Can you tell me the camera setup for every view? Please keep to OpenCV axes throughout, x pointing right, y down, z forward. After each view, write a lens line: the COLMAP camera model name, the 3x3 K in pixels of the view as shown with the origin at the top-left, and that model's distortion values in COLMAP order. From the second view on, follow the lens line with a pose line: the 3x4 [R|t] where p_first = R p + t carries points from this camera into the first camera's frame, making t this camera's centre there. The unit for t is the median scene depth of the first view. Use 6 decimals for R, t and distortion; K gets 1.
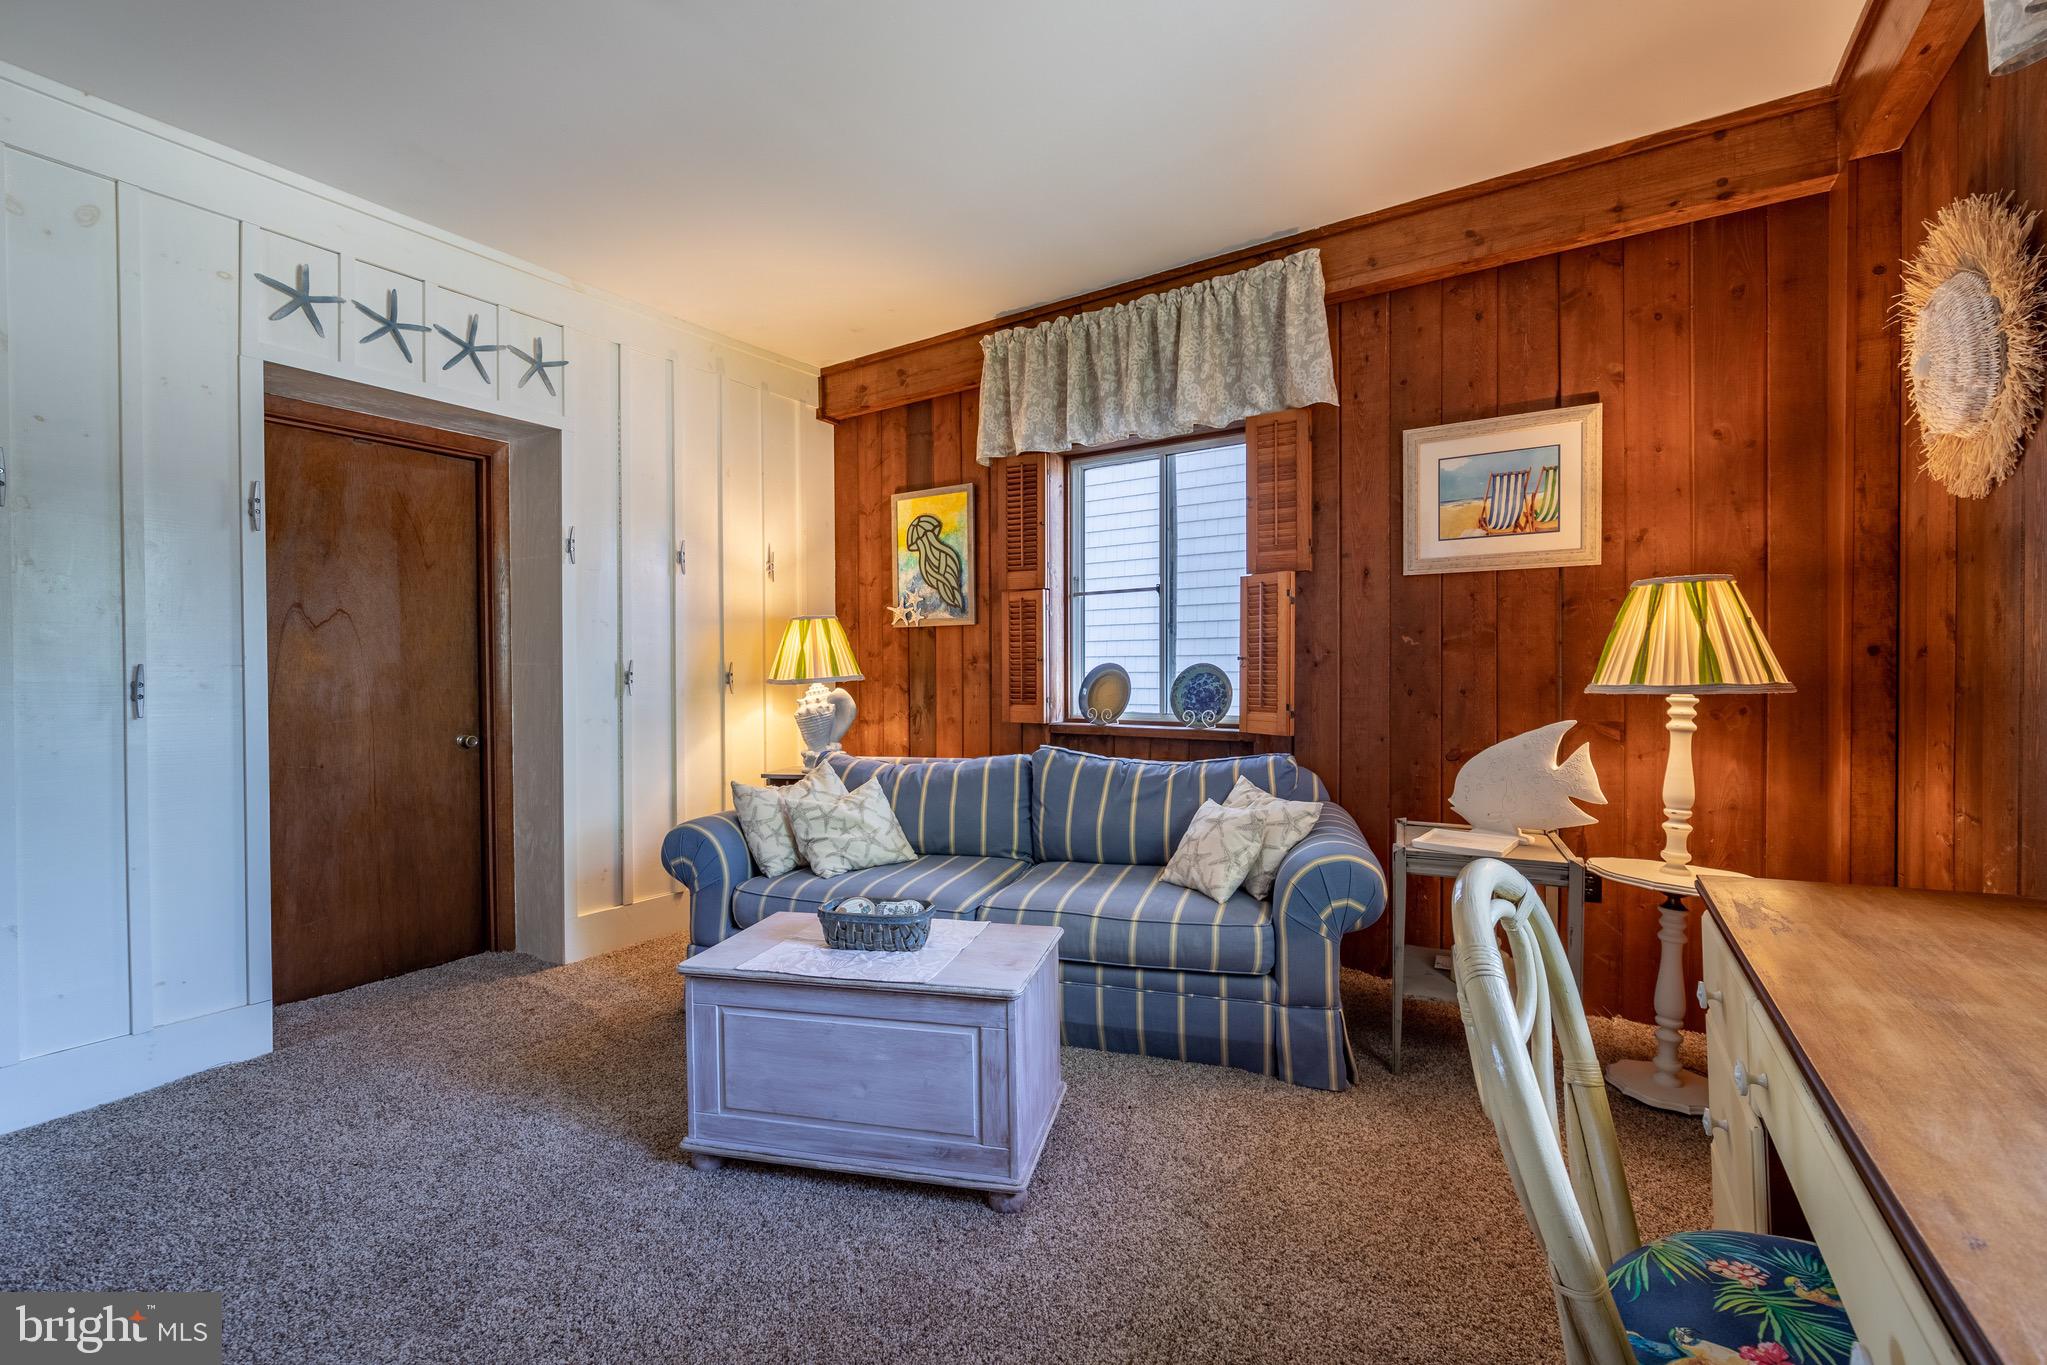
lens RADIAL K [[850.6, 0, 1034.9], [0, 850.6, 678.7], [0, 0, 1]] dist [-0.002530, -0.000175]
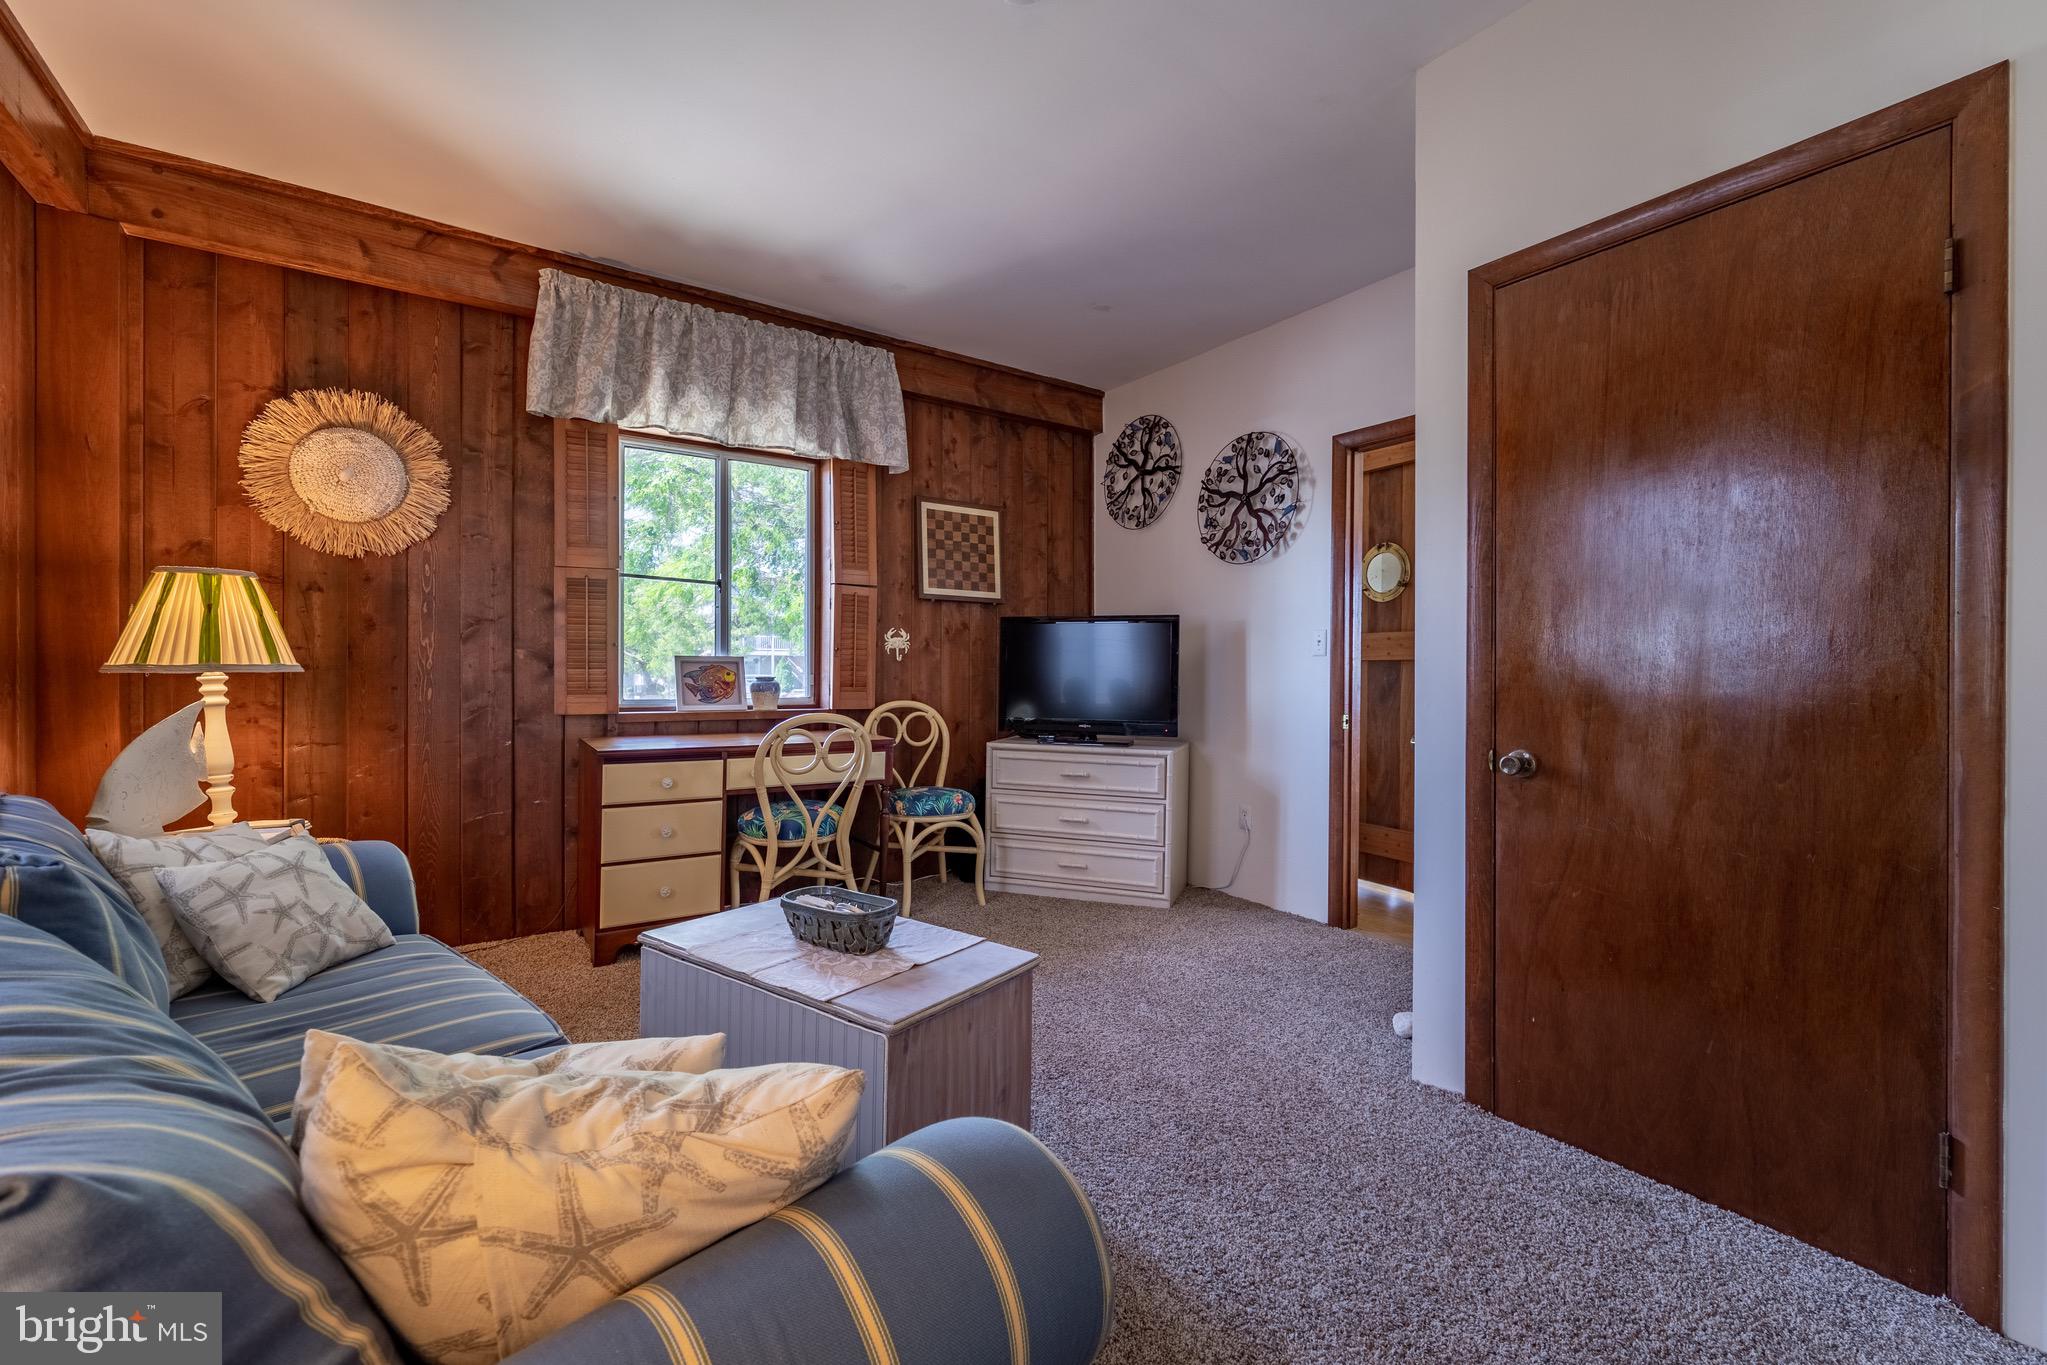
lens RADIAL K [[850.6, 0, 1034.9], [0, 850.6, 678.7], [0, 0, 1]] dist [-0.002530, -0.000175]
pose [[-0.925977, -0.000657, 0.377578, -0.418859], [0.003666, 0.999936, 0.010732, 0.011011], [-0.377561, 0.011322, -0.925915, 1.010242]]
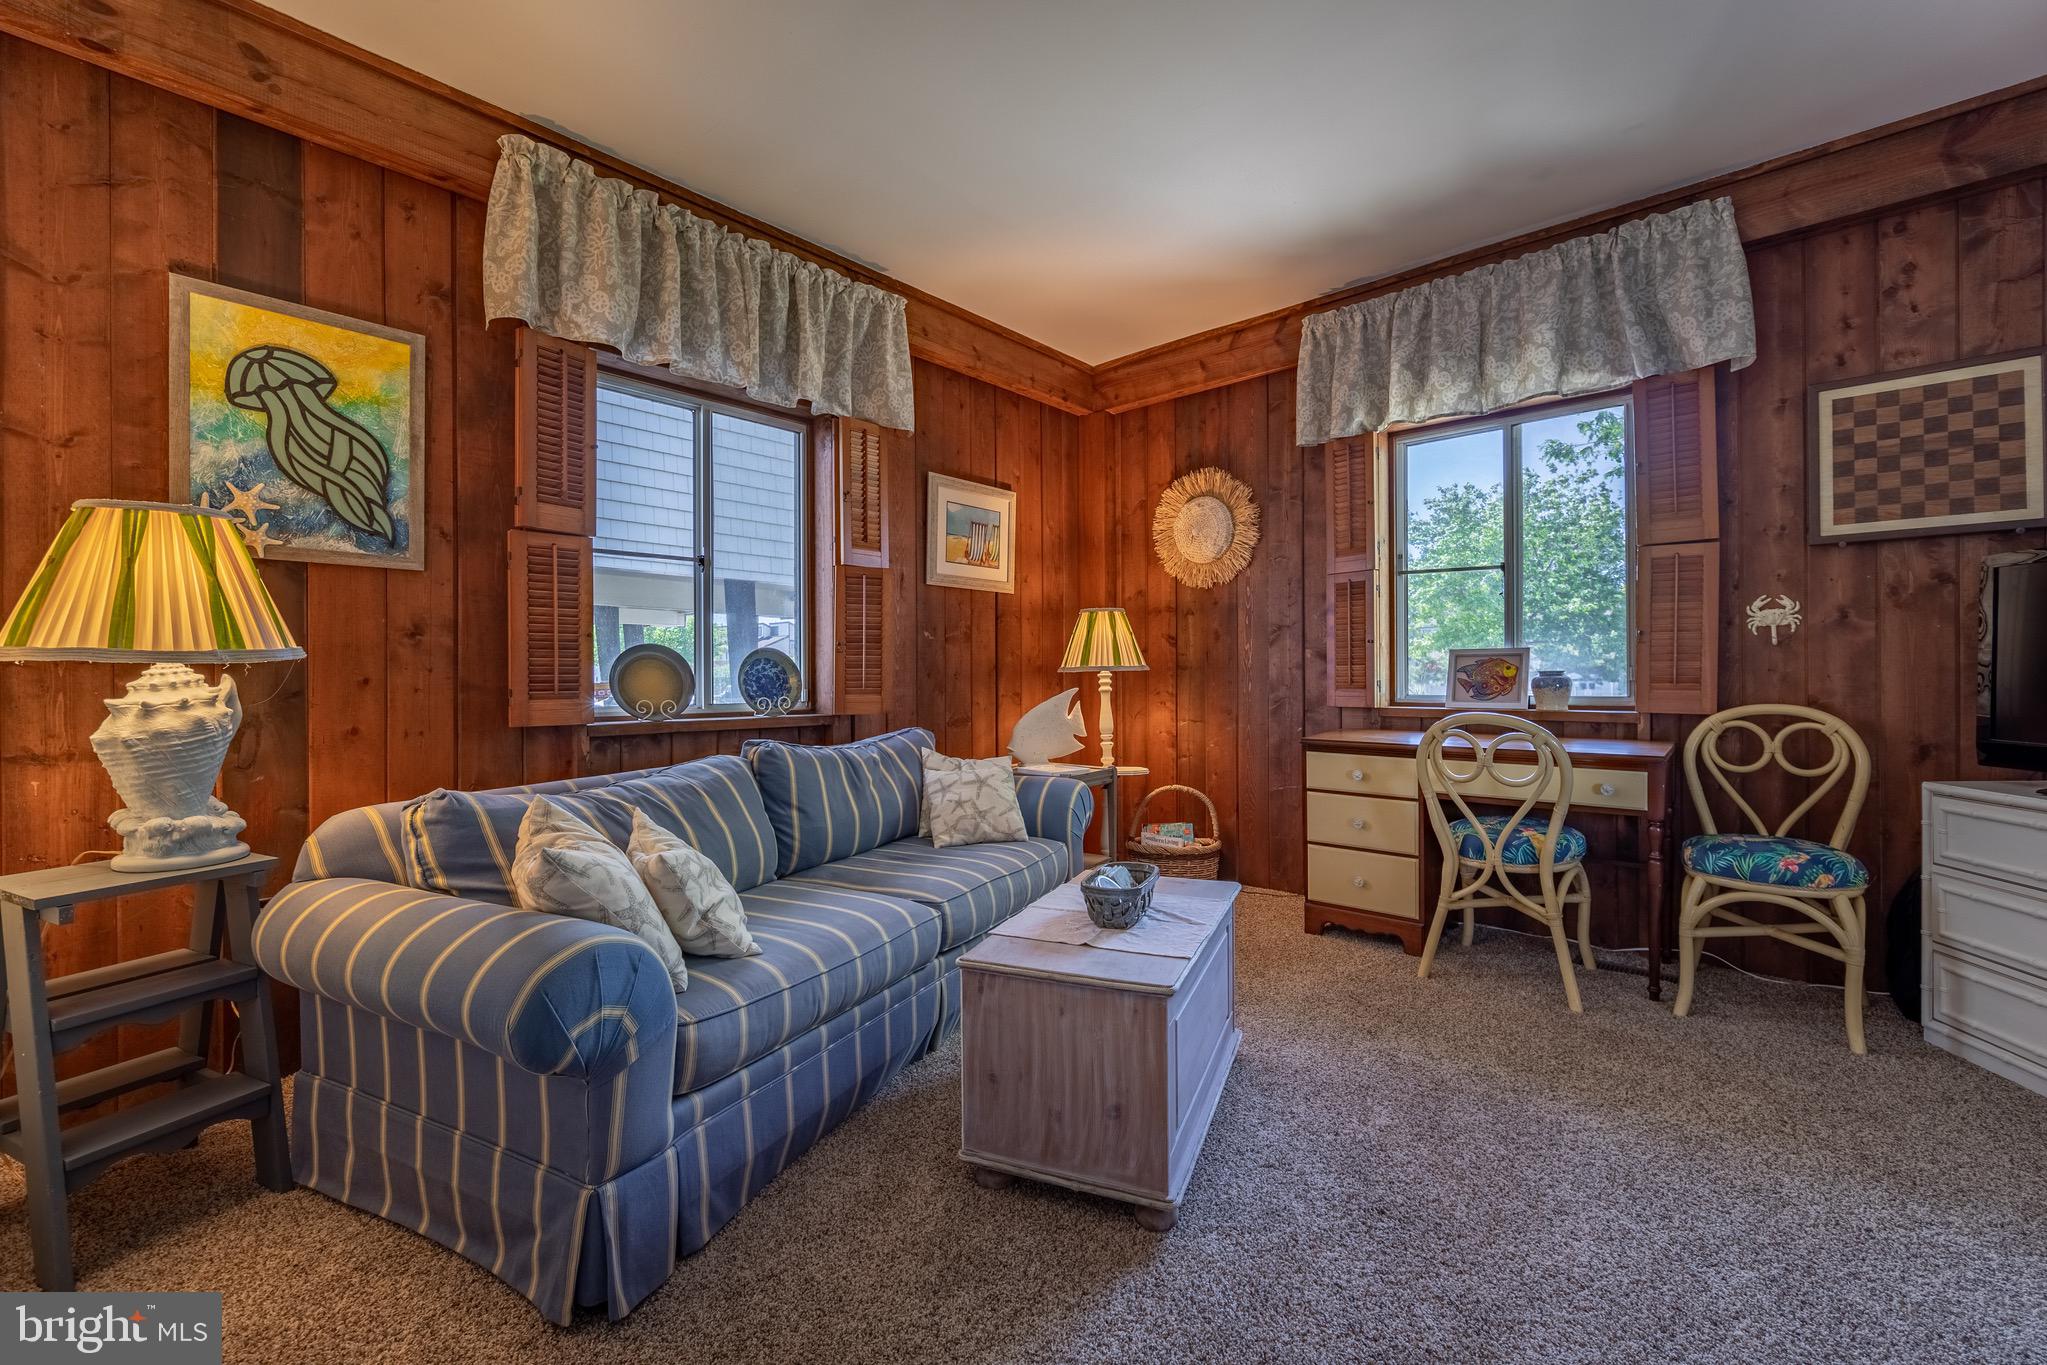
lens RADIAL K [[850.6, 0, 1034.9], [0, 850.6, 678.7], [0, 0, 1]] dist [-0.002530, -0.000175]
pose [[0.149866, 0.002021, 0.988704, -0.674963], [0.013607, 0.999899, -0.004107, 0.023890], [-0.988613, 0.014069, 0.149823, 0.541598]]
